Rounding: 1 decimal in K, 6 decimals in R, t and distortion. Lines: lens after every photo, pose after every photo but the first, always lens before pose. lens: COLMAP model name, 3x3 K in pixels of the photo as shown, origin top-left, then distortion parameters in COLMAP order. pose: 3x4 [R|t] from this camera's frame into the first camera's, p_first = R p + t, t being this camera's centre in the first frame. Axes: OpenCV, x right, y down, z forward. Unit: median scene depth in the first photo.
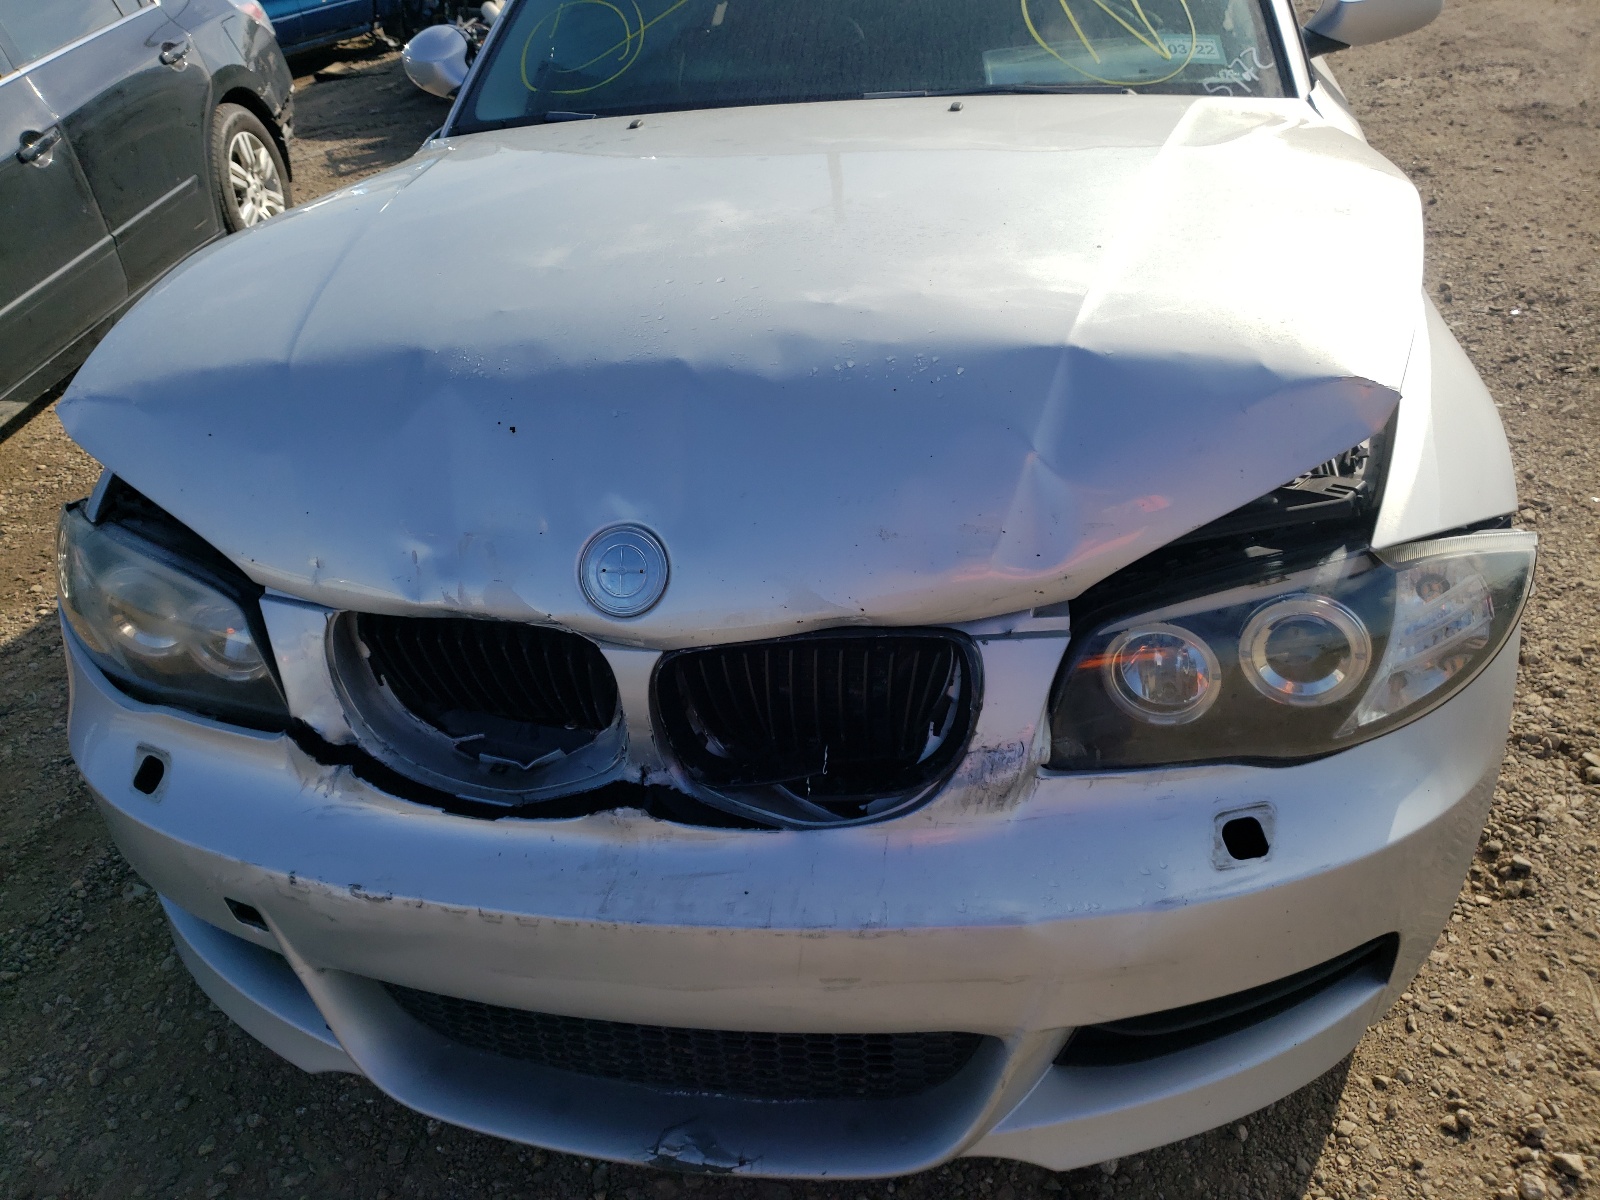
lens RADIAL K [[1208.1, 0, 800.6], [0, 1208.1, 569.0], [0, 0, 1]] dist [0.080186, -0.061780]
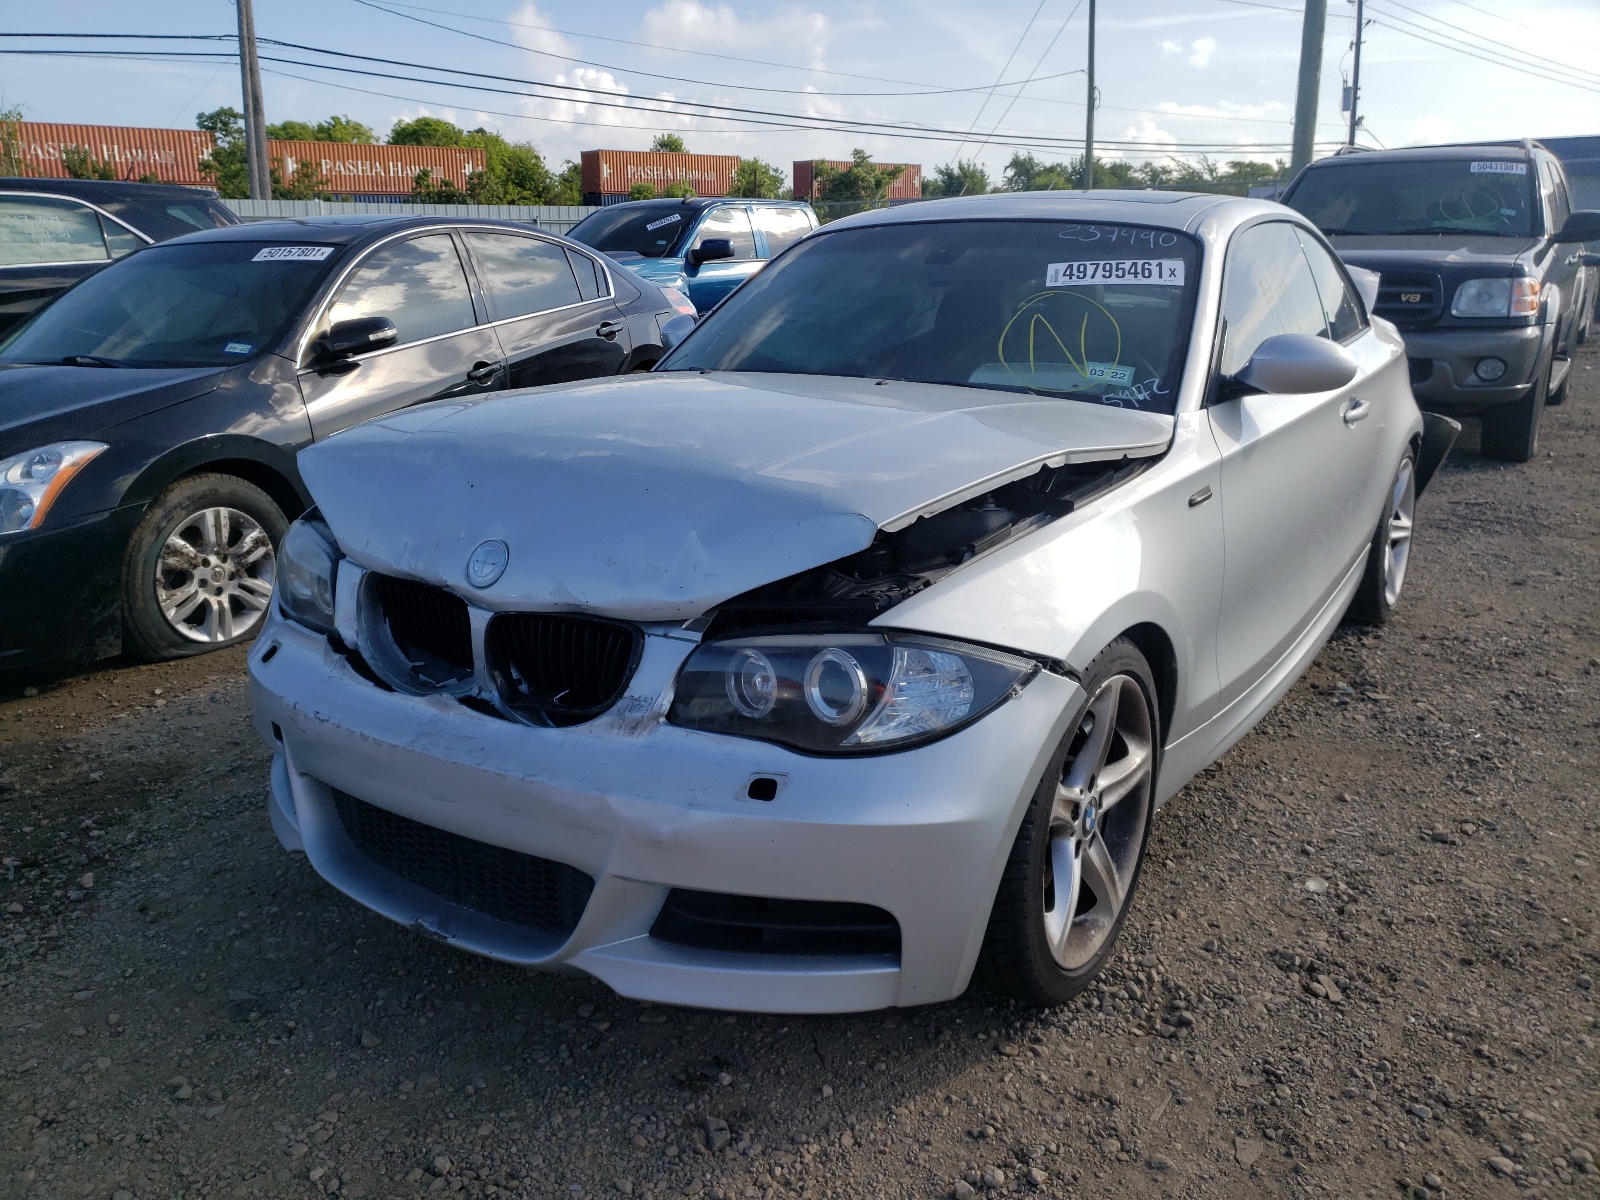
lens RADIAL K [[1208.1, 0, 800.6], [0, 1208.1, 569.0], [0, 0, 1]] dist [0.080186, -0.061780]
pose [[0.922547, 0.172784, -0.345039, 0.852702], [-0.254018, 0.945019, -0.205946, 0.248774], [0.290484, 0.277642, 0.915715, -0.471696]]
